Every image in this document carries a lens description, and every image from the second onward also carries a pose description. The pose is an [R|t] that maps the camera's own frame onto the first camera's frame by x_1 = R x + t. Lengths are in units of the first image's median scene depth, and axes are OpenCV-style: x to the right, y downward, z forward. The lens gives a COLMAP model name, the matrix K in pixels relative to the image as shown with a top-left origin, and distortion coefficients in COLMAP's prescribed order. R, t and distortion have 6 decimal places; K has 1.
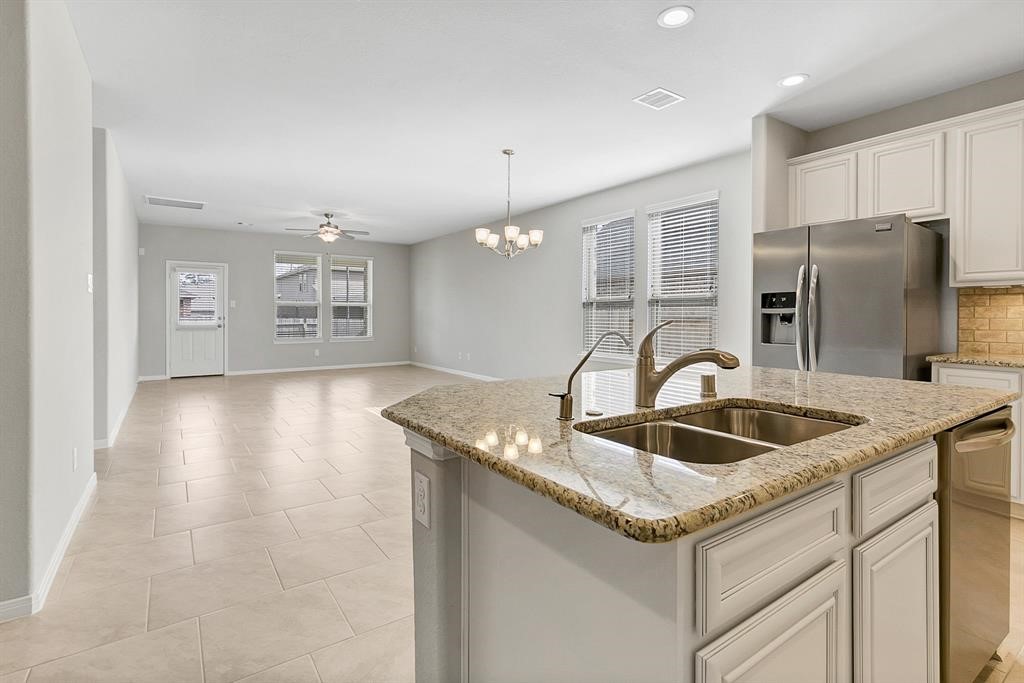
lens RADIAL K [[482.8, 0, 513.6], [0, 482.8, 318.7], [0, 0, 1]] dist [0.000104, -0.000225]
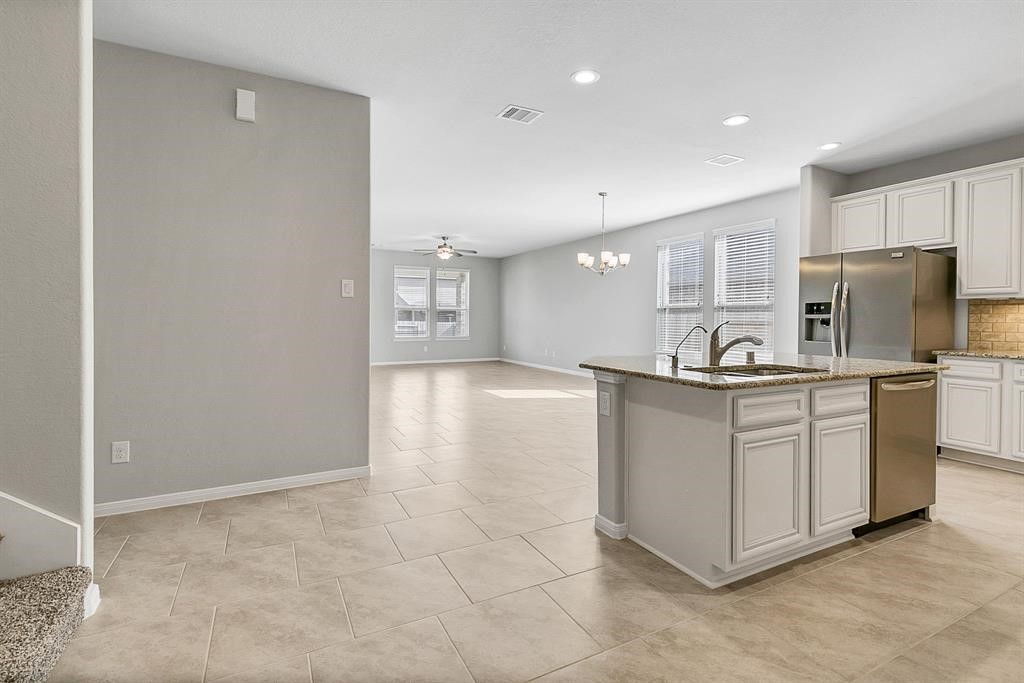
lens RADIAL K [[469.5, 0, 507.2], [0, 469.5, 323.0], [0, 0, 1]] dist [0.001947, 0.000074]
pose [[0.989901, 0.006453, -0.141611, -0.113621], [-0.006250, 0.999979, 0.001874, 0.004981], [0.141621, -0.000970, 0.989921, -0.393161]]
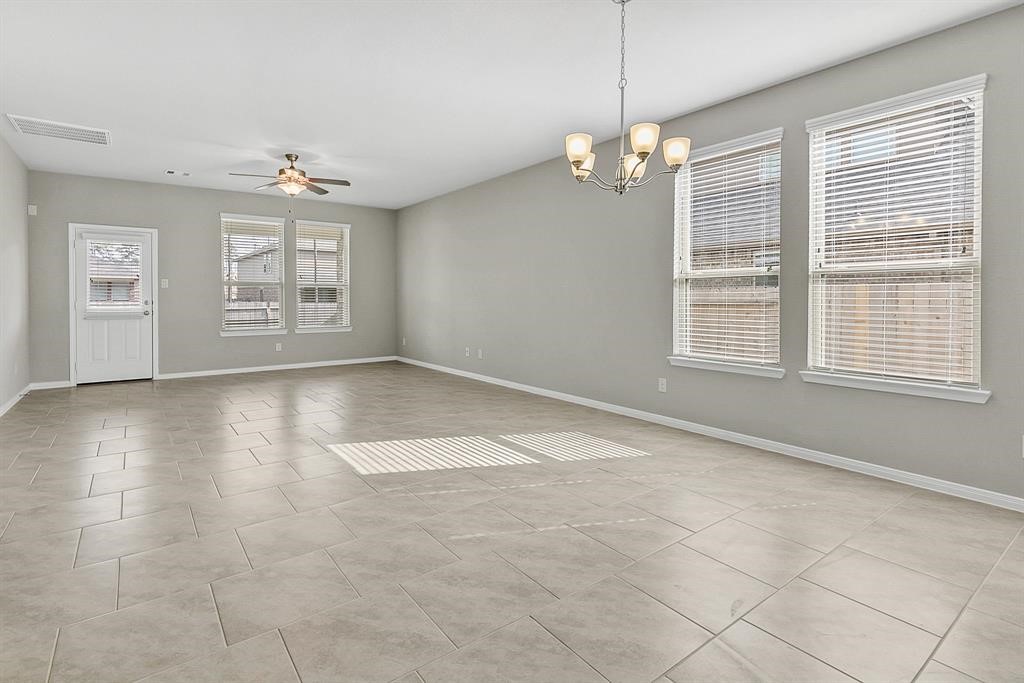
lens RADIAL K [[488.2, 0, 484.7], [0, 488.2, 306.2], [0, 0, 1]] dist [0.002209, 0.000186]
pose [[0.999997, -0.001148, 0.002161, -0.228527], [0.001129, 0.999961, 0.008740, -0.003856], [-0.002171, -0.008737, 0.999959, 0.628256]]
